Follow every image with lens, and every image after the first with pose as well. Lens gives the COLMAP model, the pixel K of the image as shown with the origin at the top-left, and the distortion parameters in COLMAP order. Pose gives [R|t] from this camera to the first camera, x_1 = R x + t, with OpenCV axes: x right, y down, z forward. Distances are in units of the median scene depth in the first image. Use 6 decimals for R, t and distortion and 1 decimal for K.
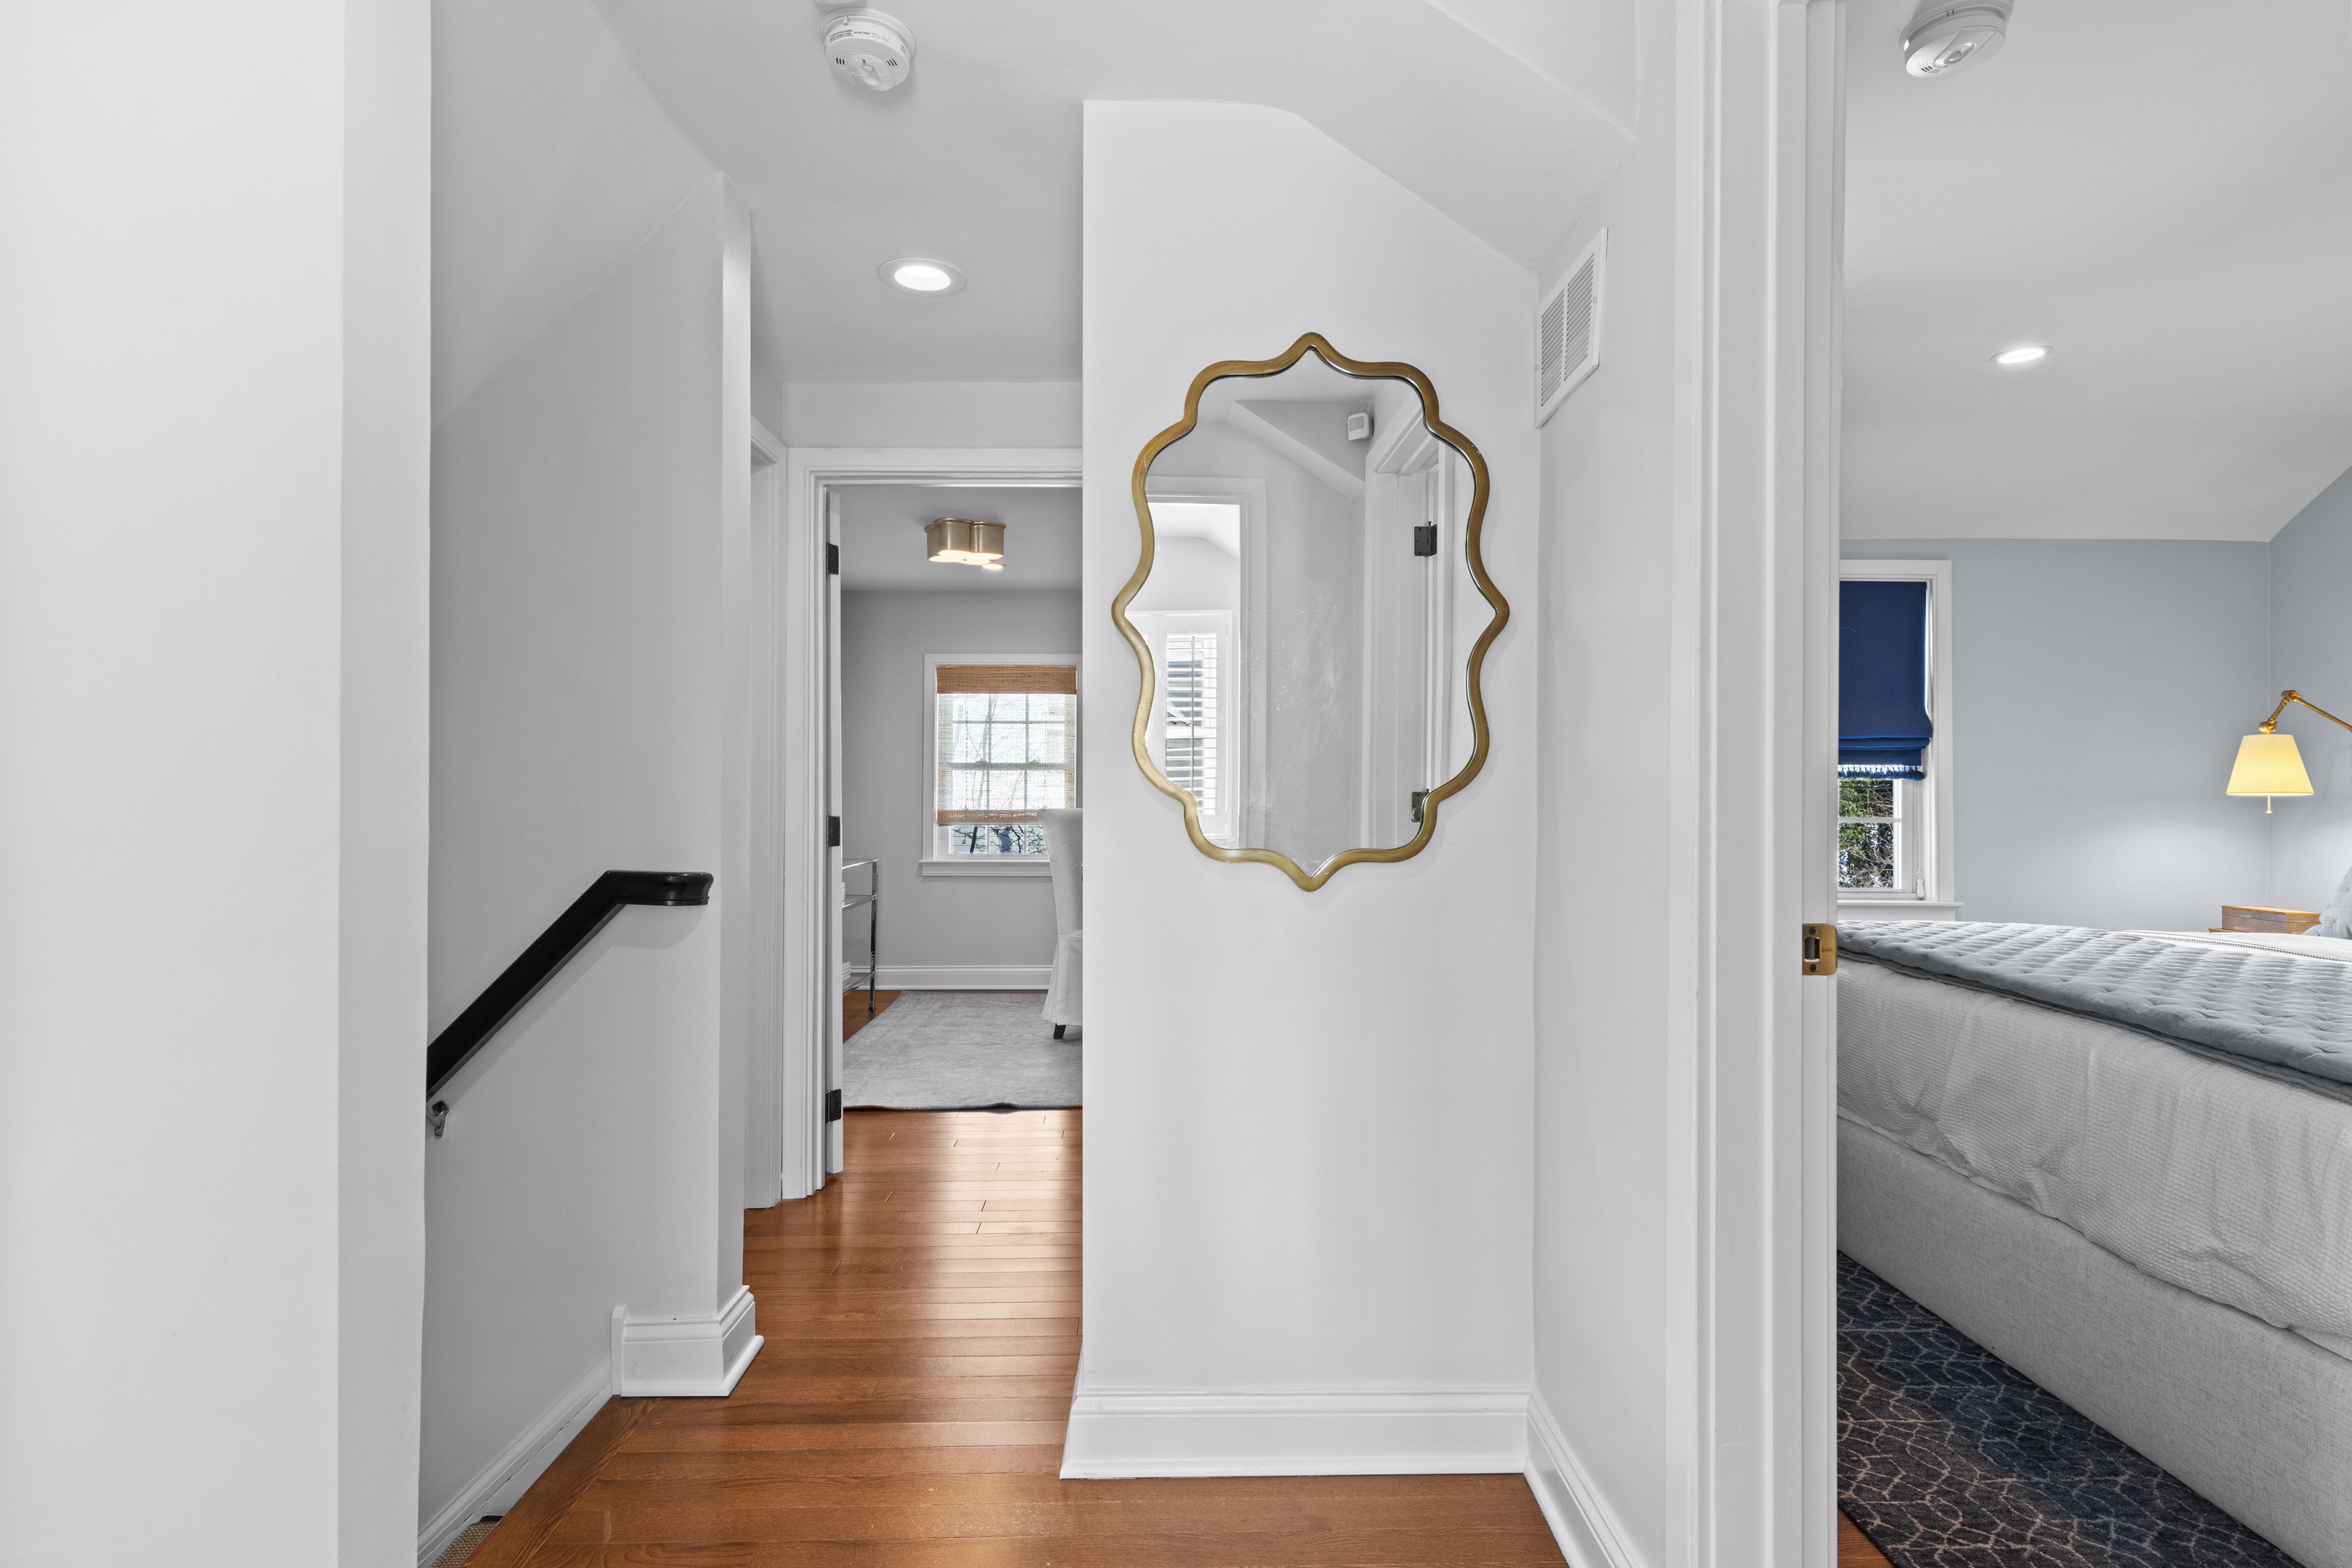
lens RADIAL K [[1201.0, 0, 1173.3], [0, 1201.0, 777.7], [0, 0, 1]] dist [0.008970, -0.001858]
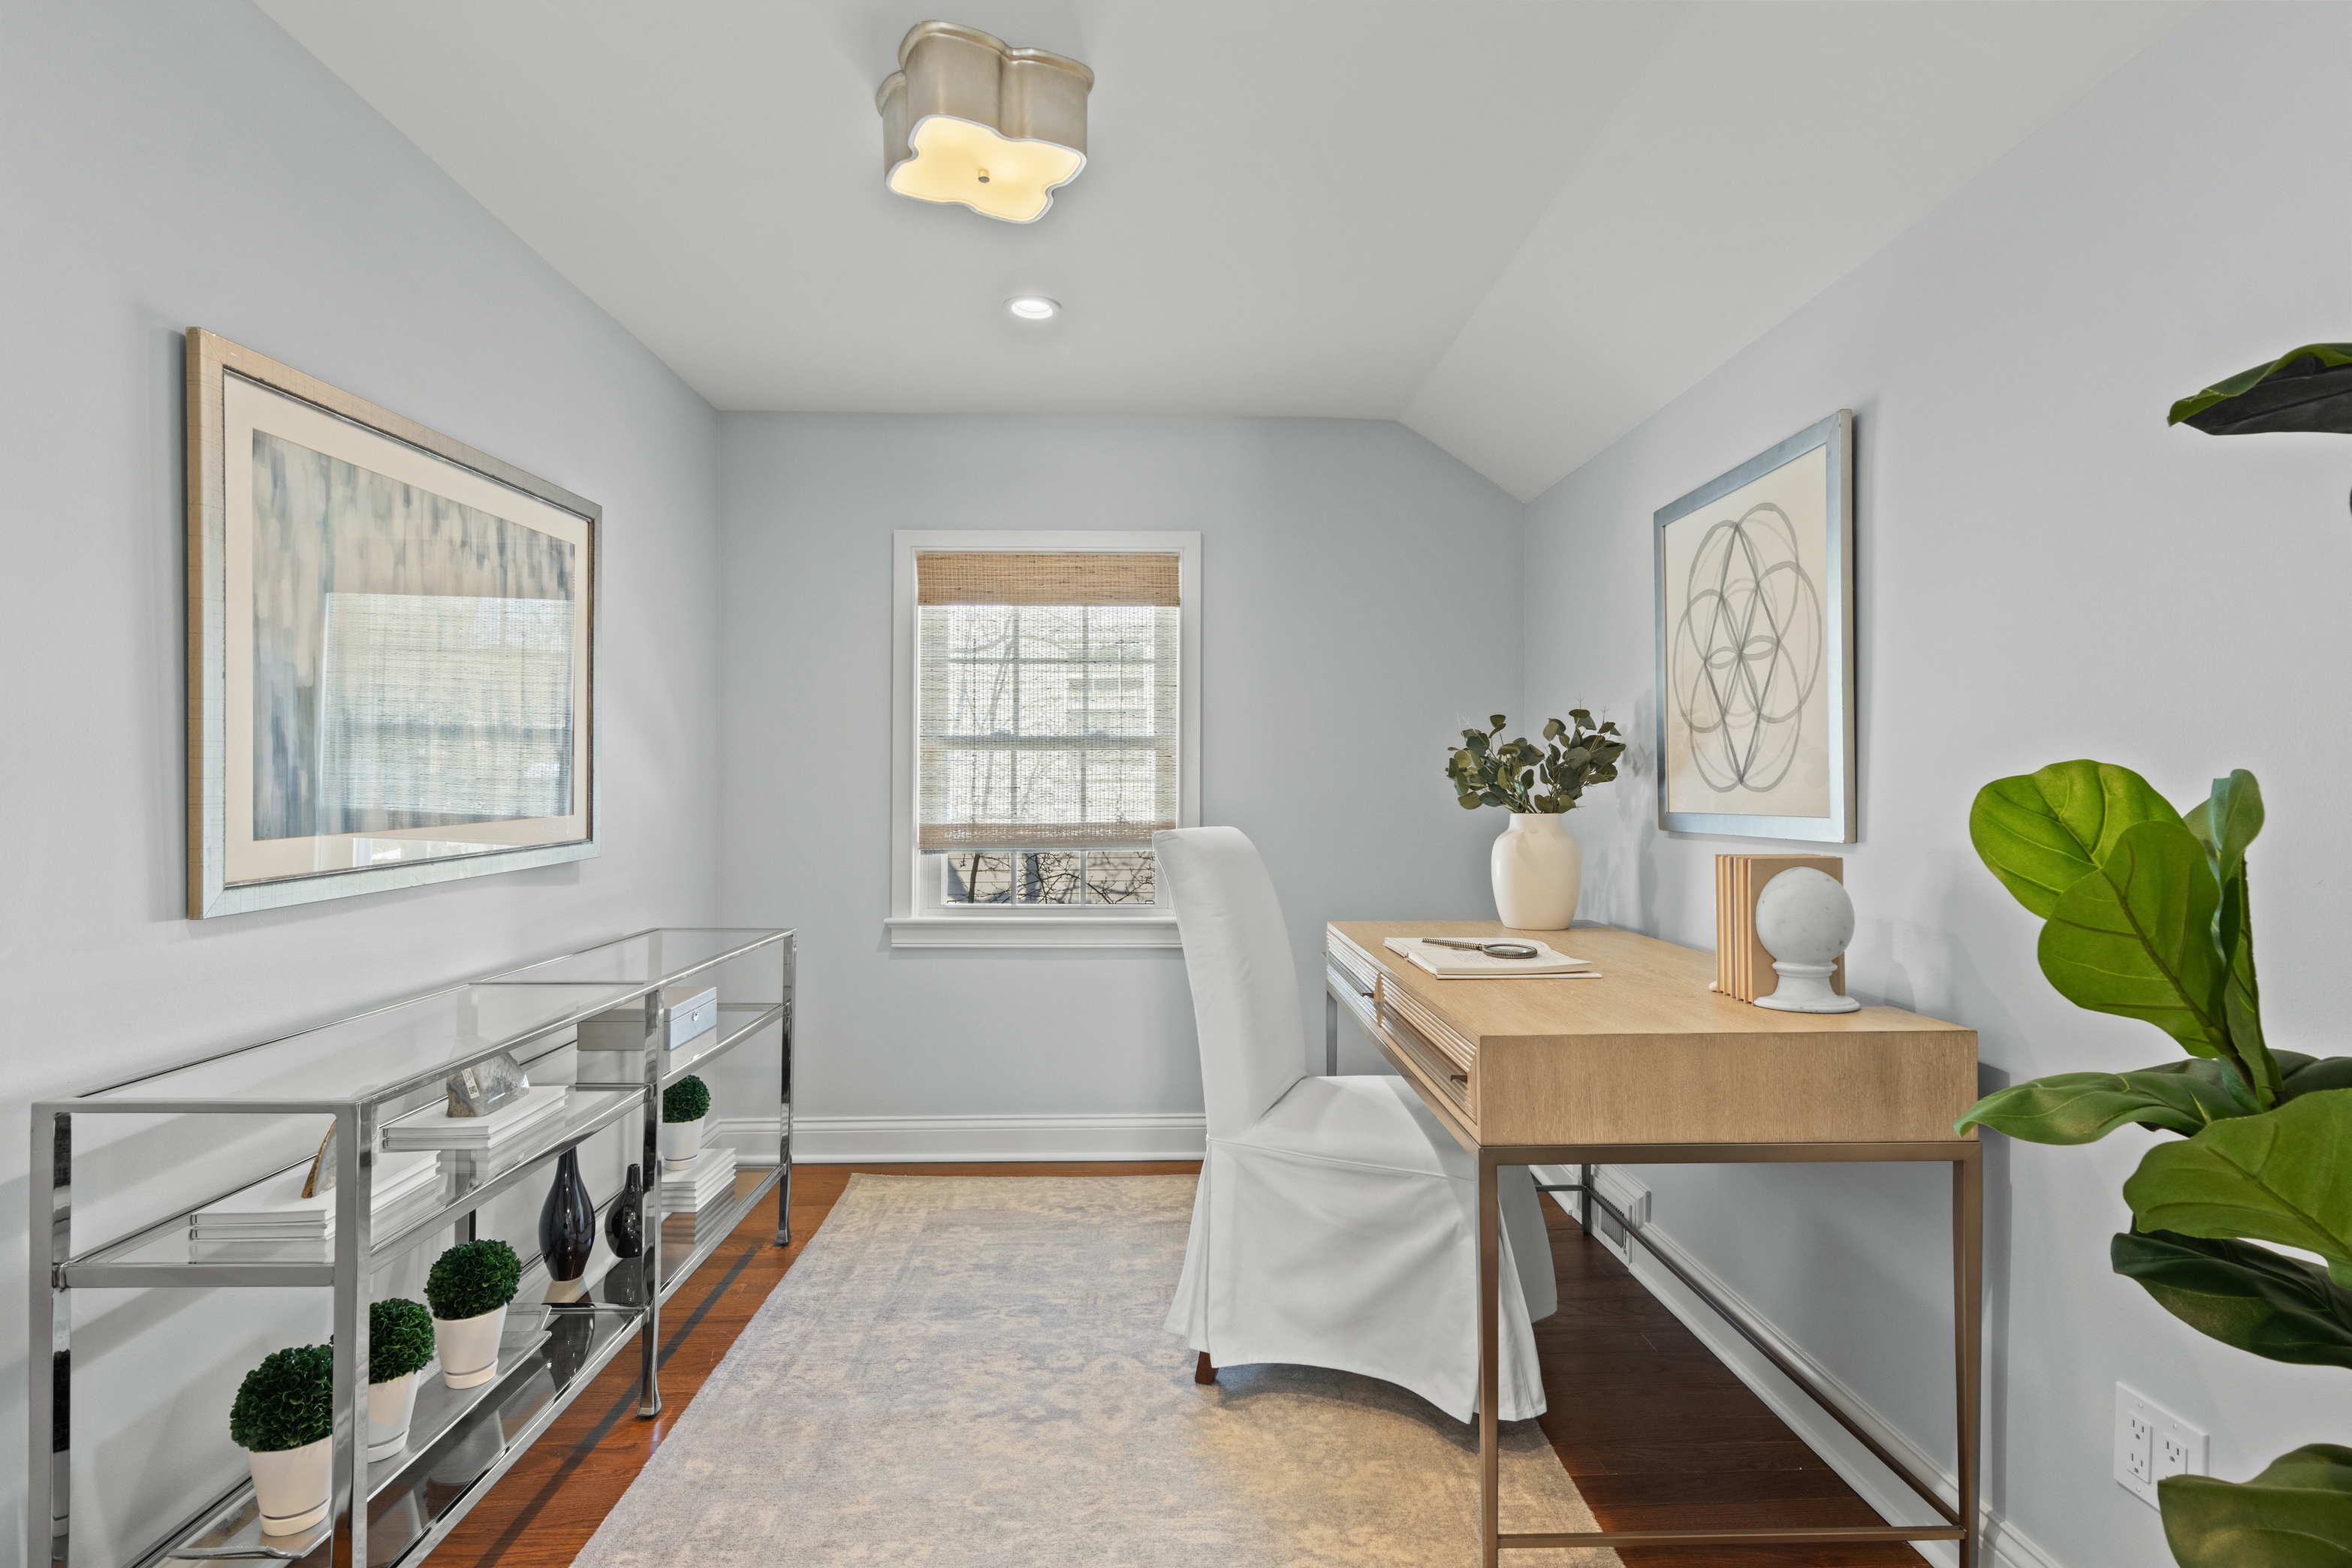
lens RADIAL K [[1211.6, 0, 1172.9], [0, 1211.6, 784.7], [0, 0, 1]] dist [0.009868, 0.000400]
pose [[0.999976, -0.001703, 0.006648, -0.088676], [0.001652, 0.999968, 0.007779, 0.005430], [-0.006662, -0.007768, 0.999948, 0.467722]]
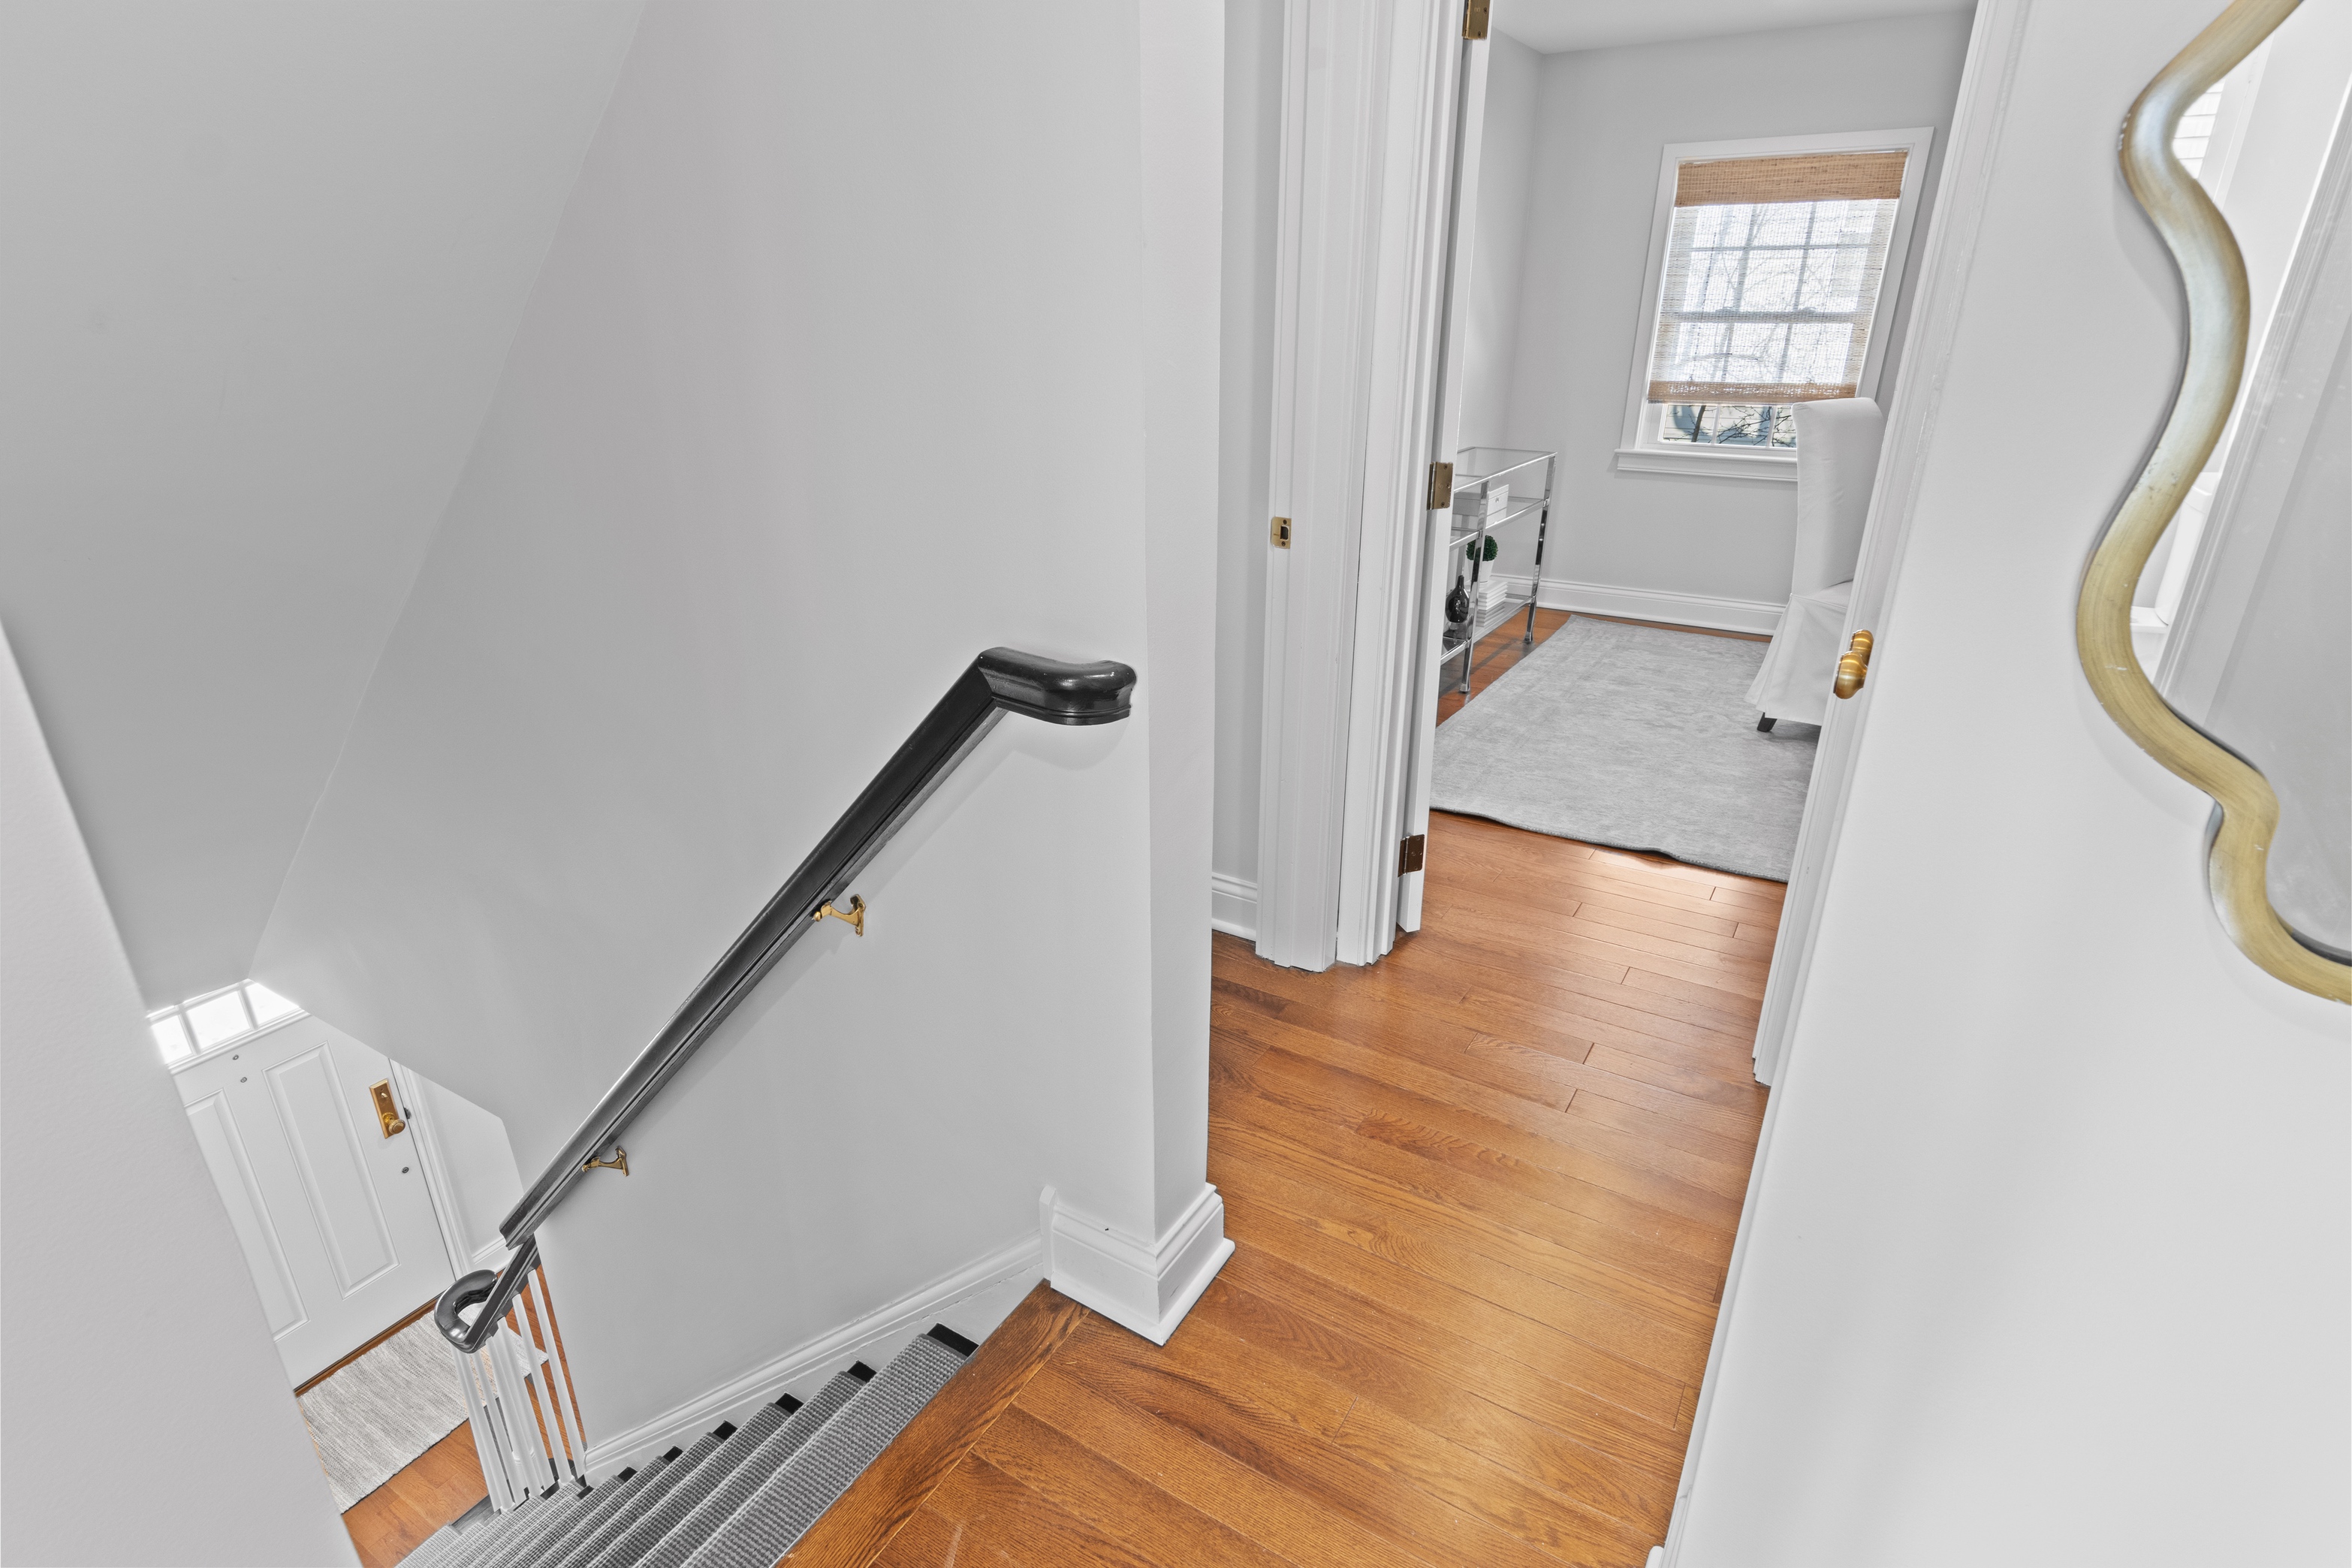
lens RADIAL K [[1205.5, 0, 1176.4], [0, 1205.5, 798.7], [0, 0, 1]] dist [0.010946, 0.000025]
pose [[0.843941, 0.204279, -0.496018, -0.018834], [0.007335, 0.920174, 0.391442, -0.030980], [0.536386, -0.333992, 0.775074, 0.173112]]
